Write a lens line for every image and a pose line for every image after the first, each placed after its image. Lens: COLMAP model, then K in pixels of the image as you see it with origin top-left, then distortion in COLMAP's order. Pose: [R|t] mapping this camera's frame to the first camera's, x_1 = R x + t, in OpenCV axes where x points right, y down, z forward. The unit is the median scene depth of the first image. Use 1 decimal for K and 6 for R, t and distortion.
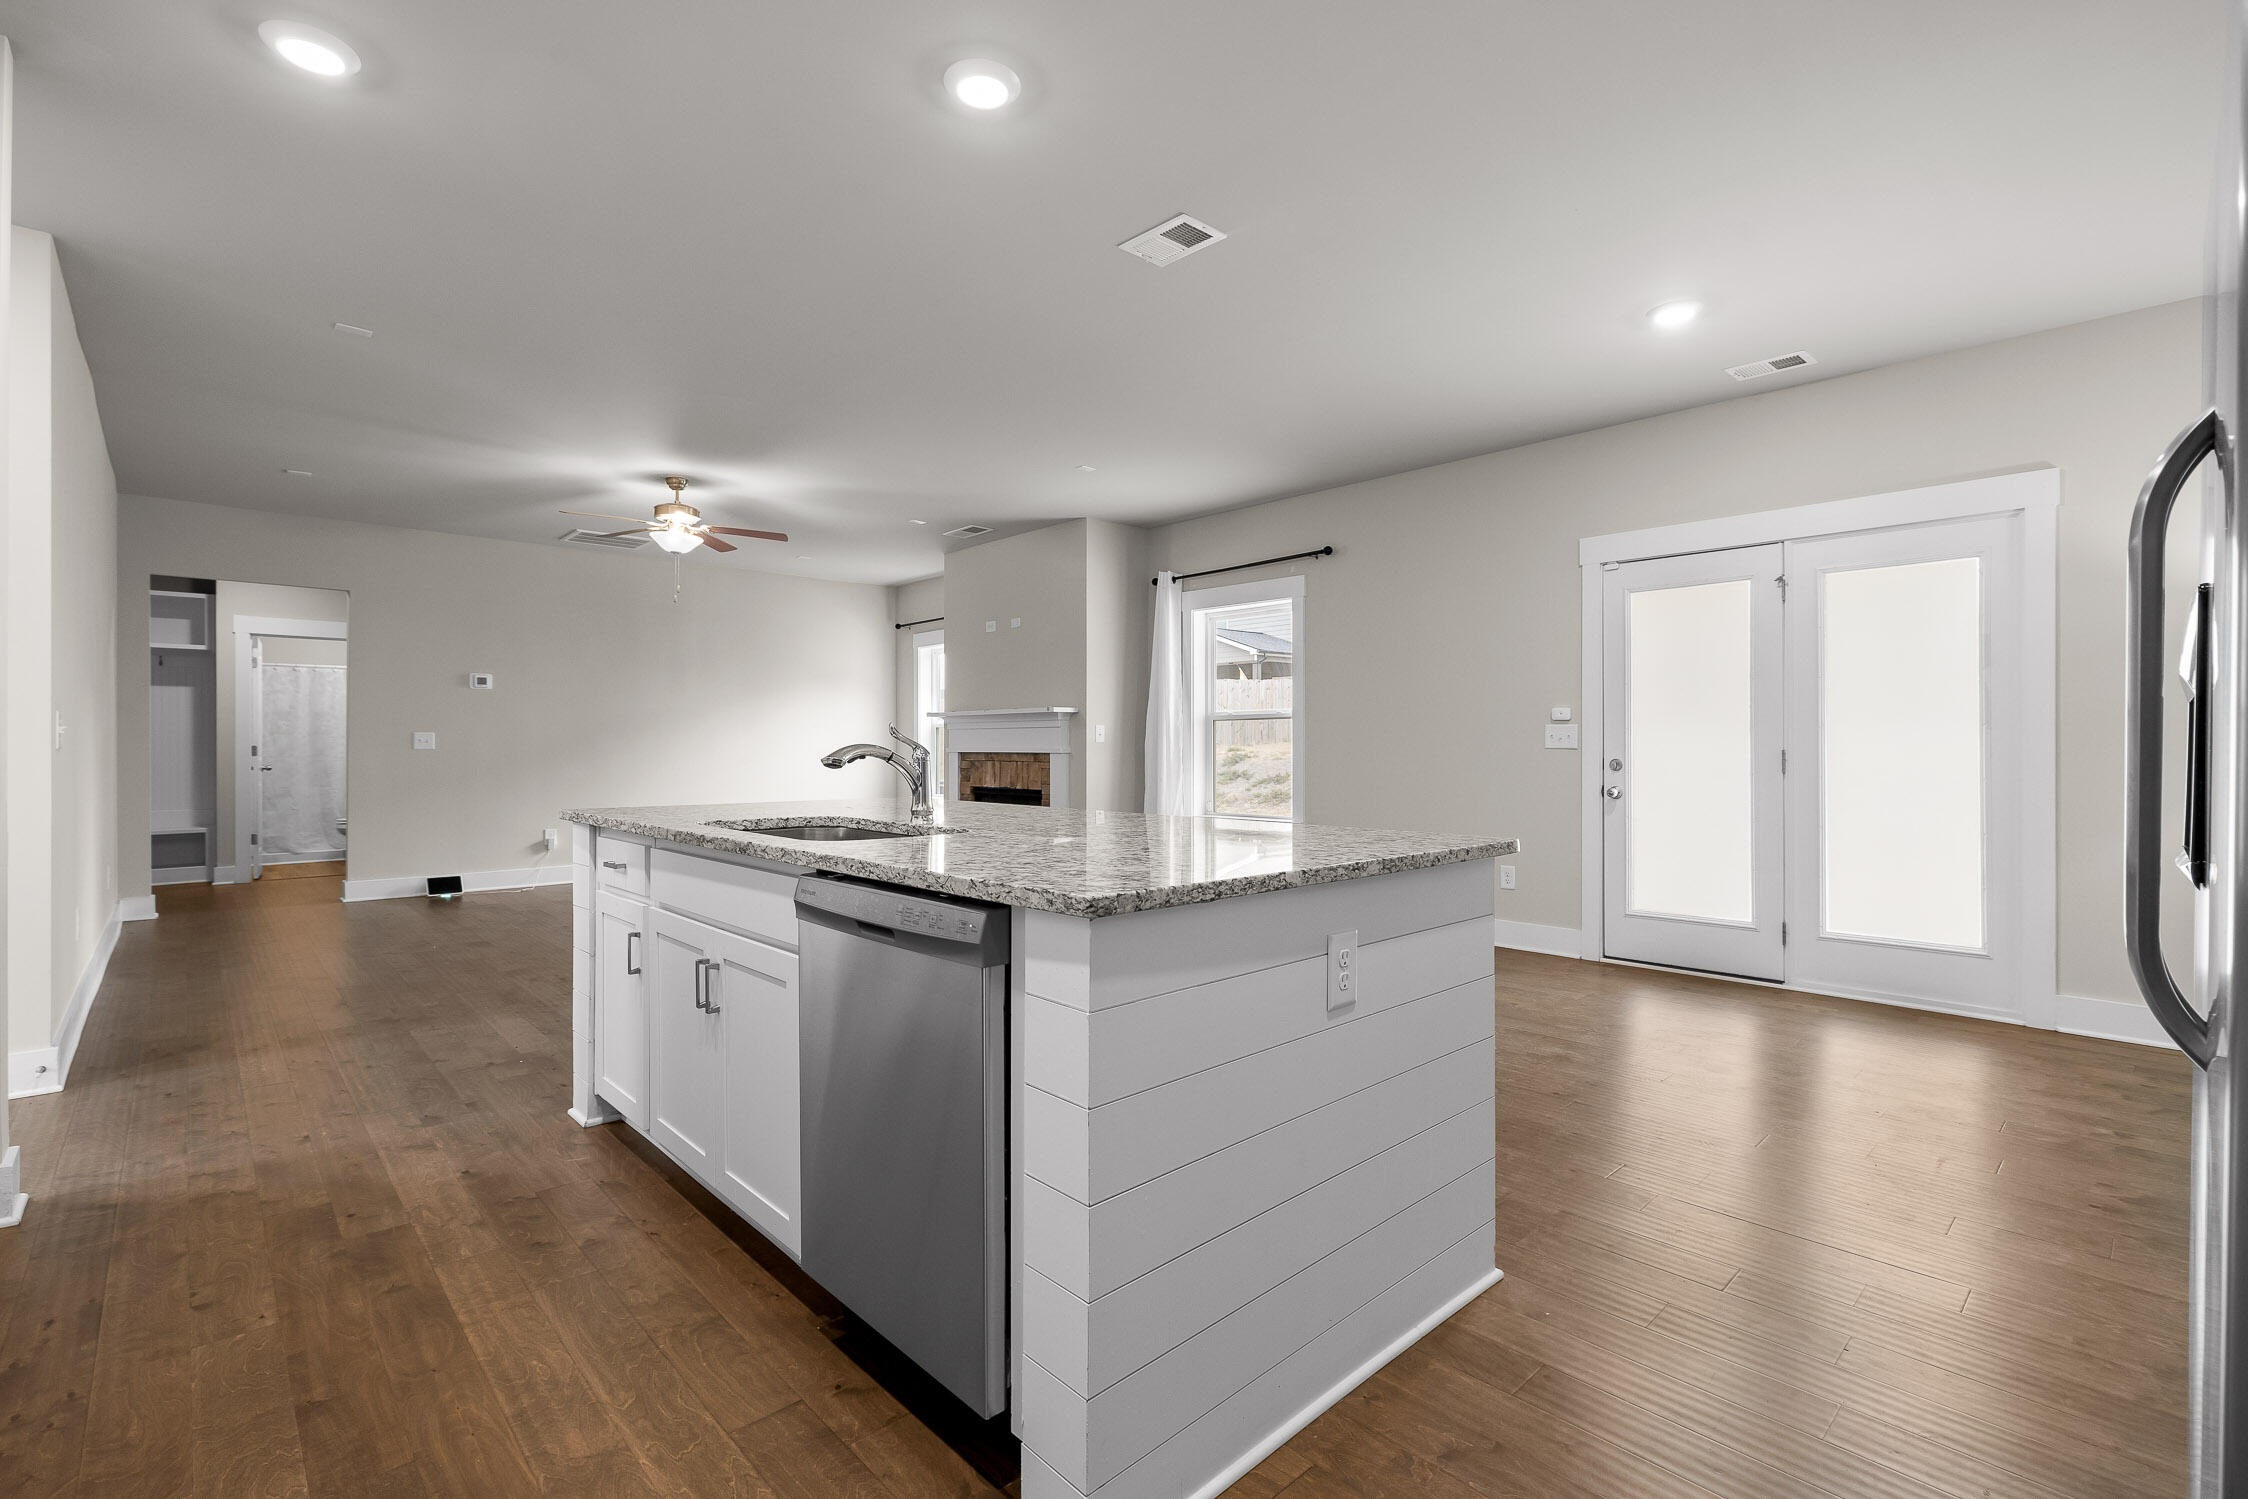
lens RADIAL K [[1000.8, 0, 1142.9], [0, 1000.8, 754.7], [0, 0, 1]] dist [-0.009098, 0.002199]
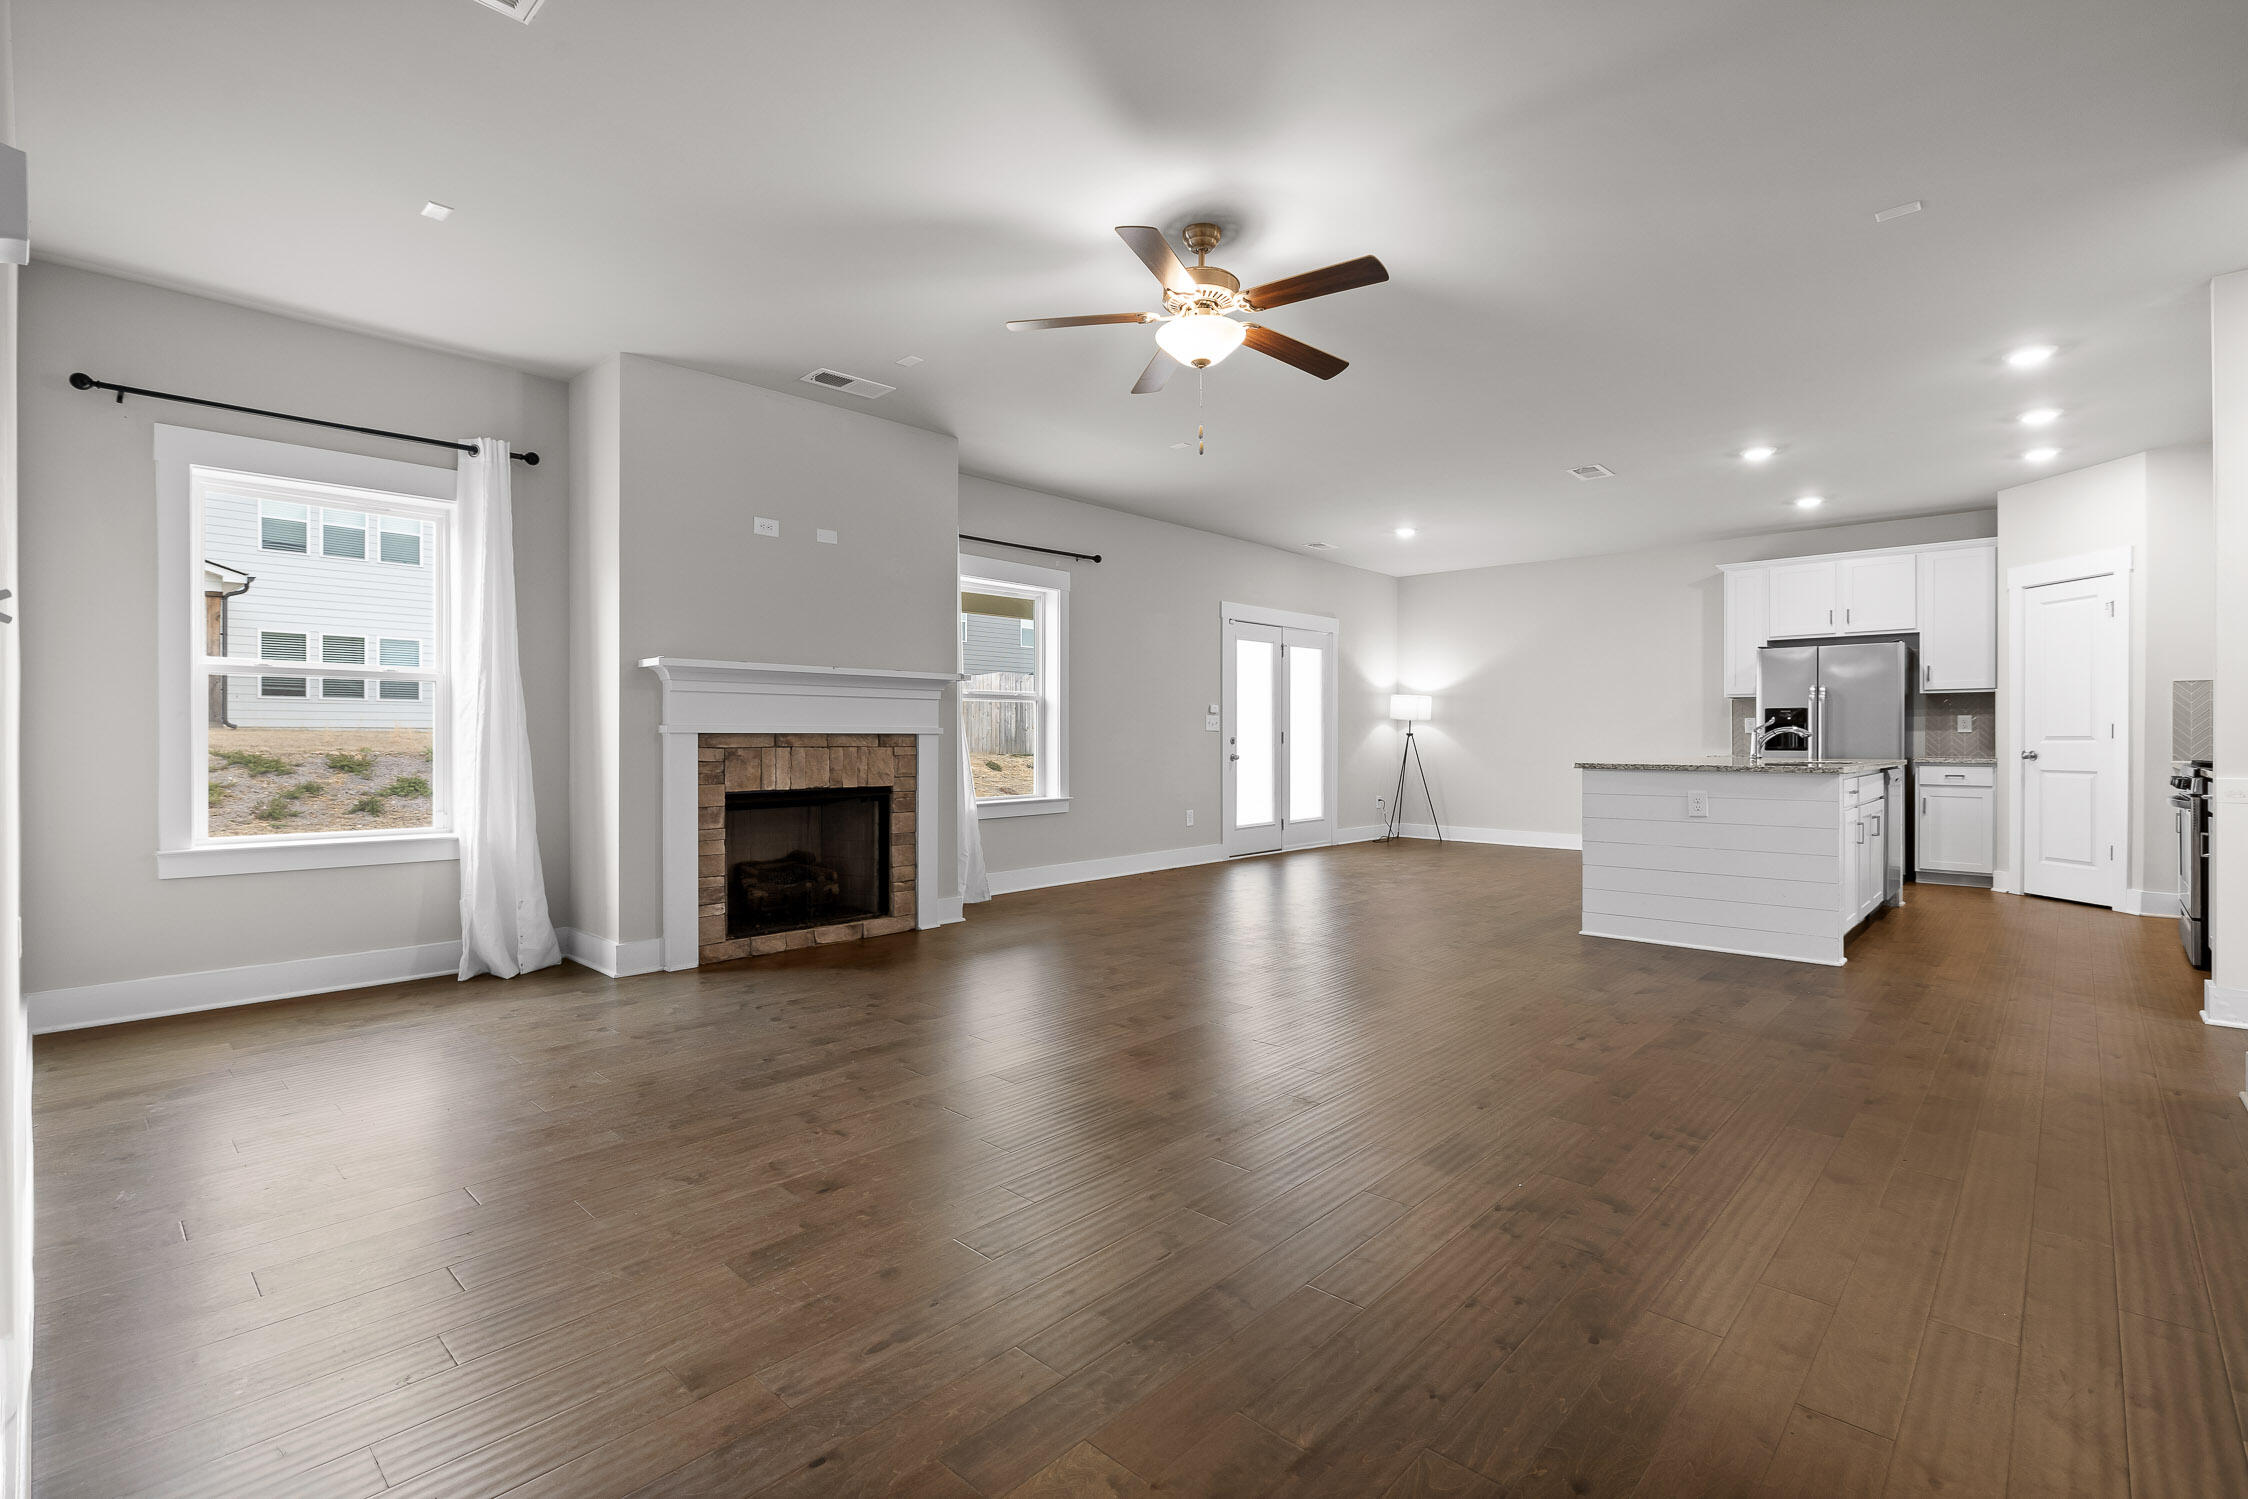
lens RADIAL K [[1000.8, 0, 1120.3], [0, 1000.8, 750.1], [0, 0, 1]] dist [-0.009098, 0.002199]
pose [[-0.039358, -0.012422, 0.999148, -0.767346], [0.007654, 0.999890, 0.012733, 0.001625], [-0.999196, 0.008149, -0.039259, 0.808234]]
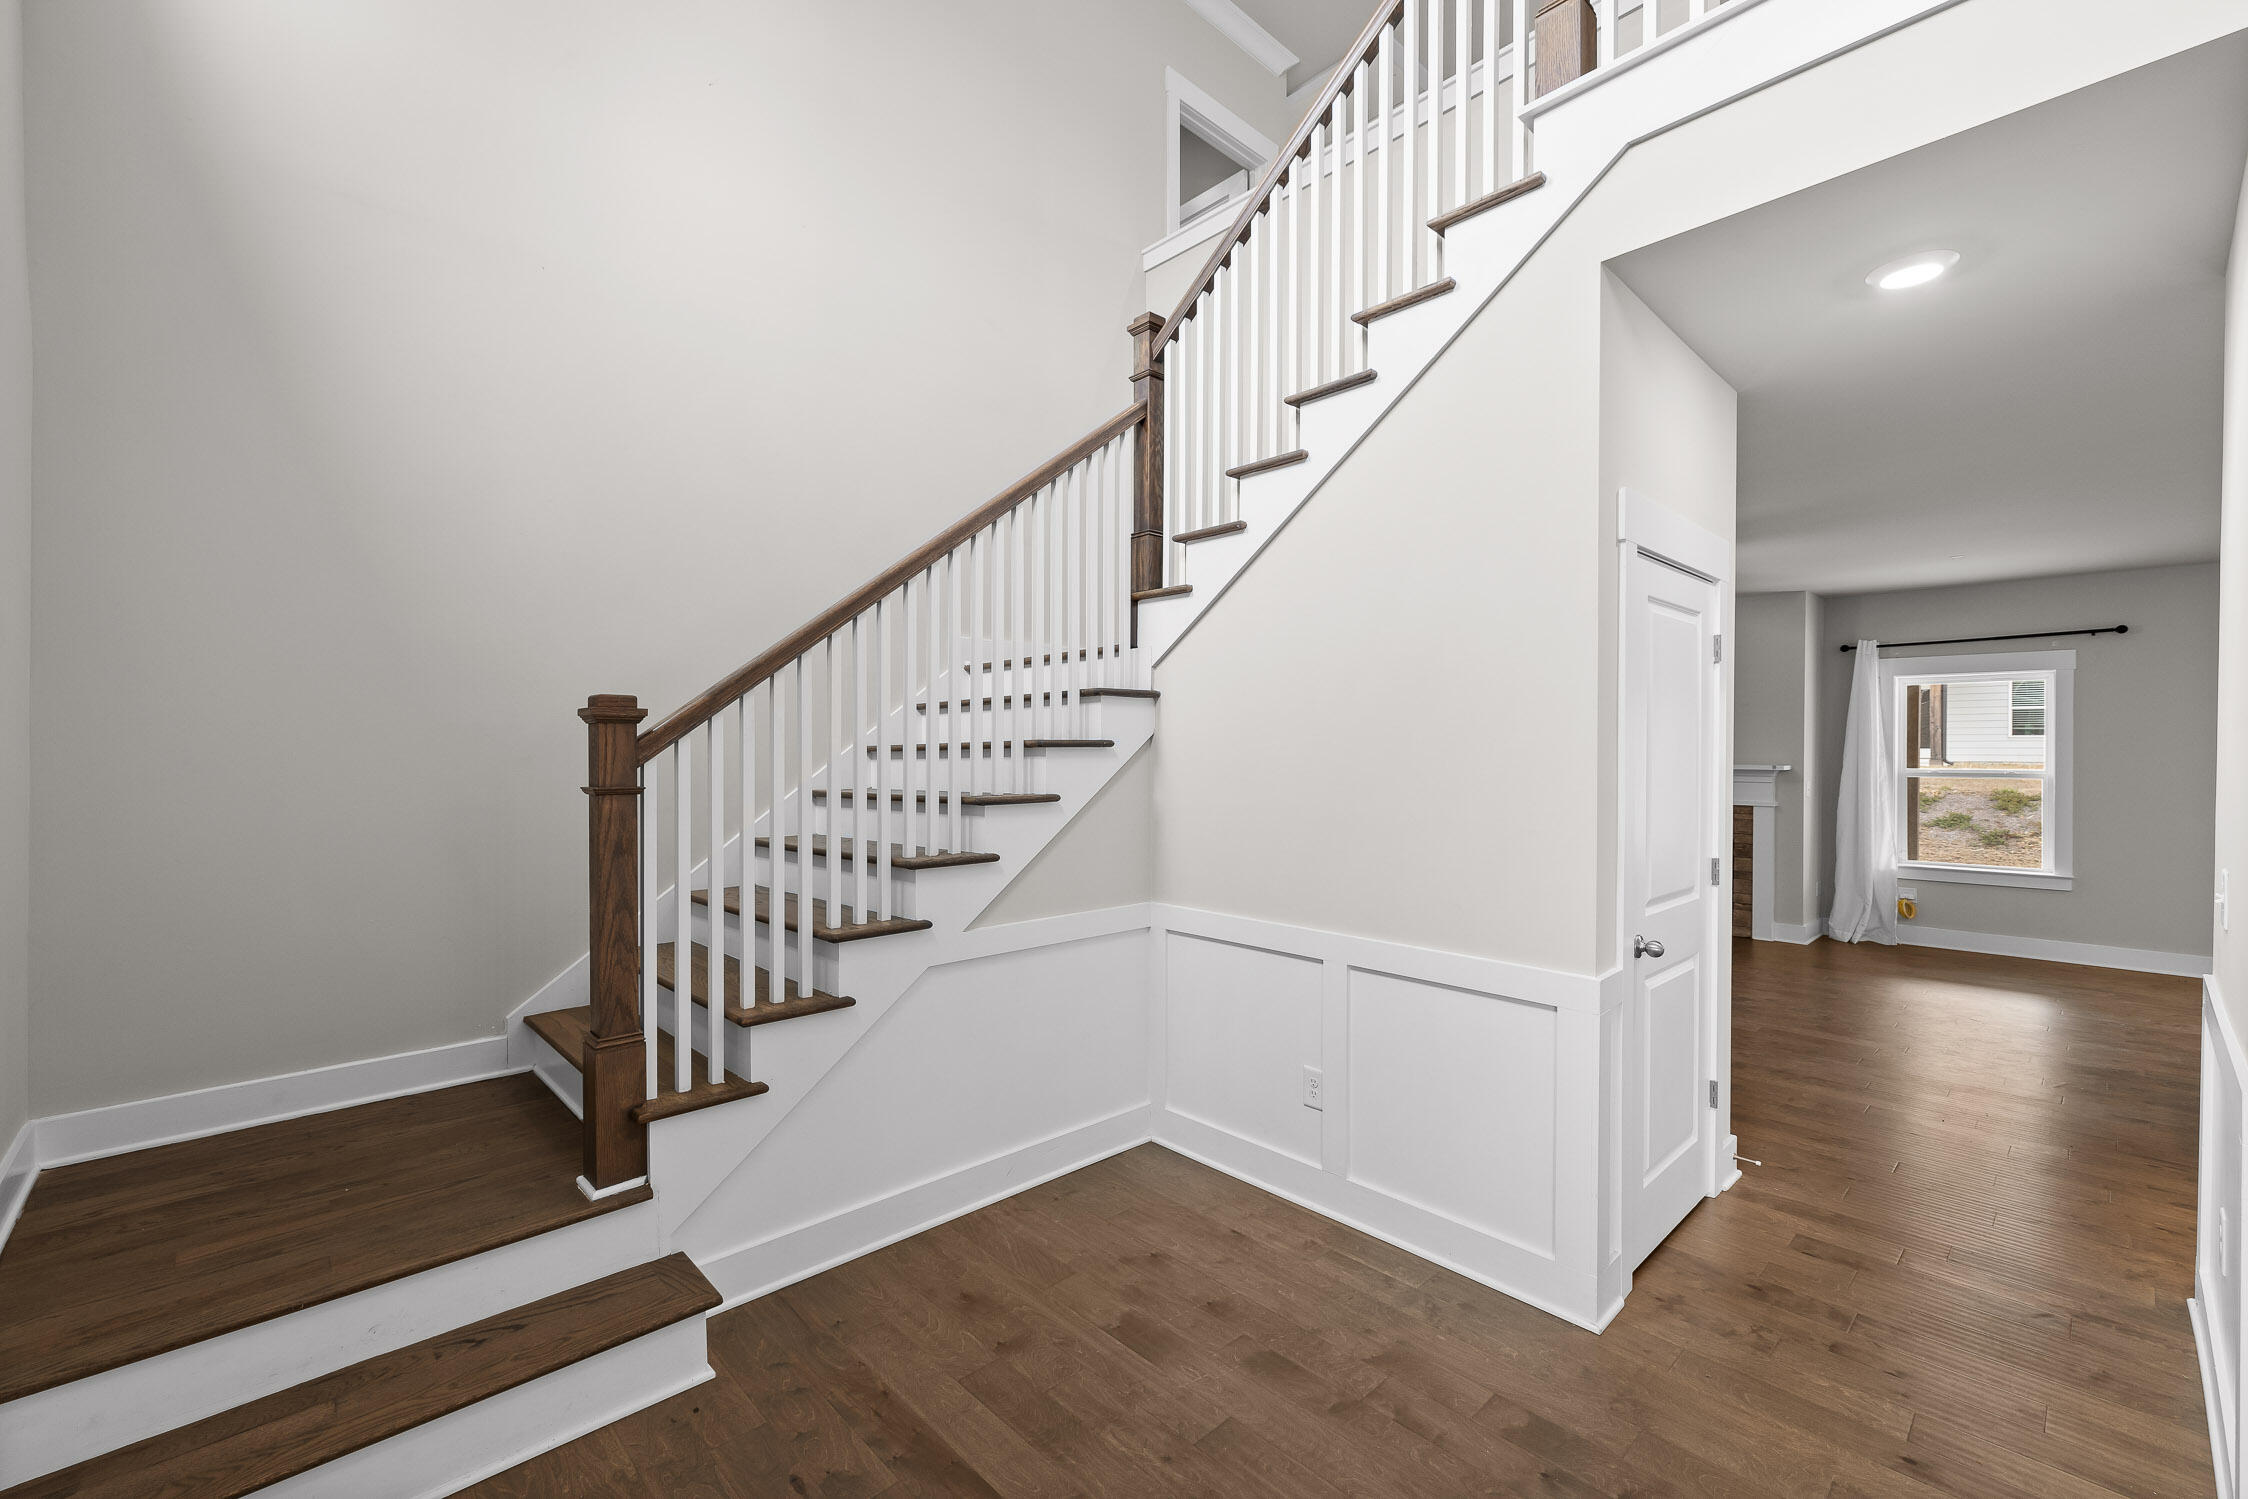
lens RADIAL K [[939.5, 0, 1142.6], [0, 939.5, 761.2], [0, 0, 1]] dist [0.000176, -0.000553]
pose [[0.999817, 0.007007, -0.017801, -0.677483], [-0.006914, 0.999962, 0.005265, -0.046788], [0.017838, -0.005141, 0.999828, -0.028478]]
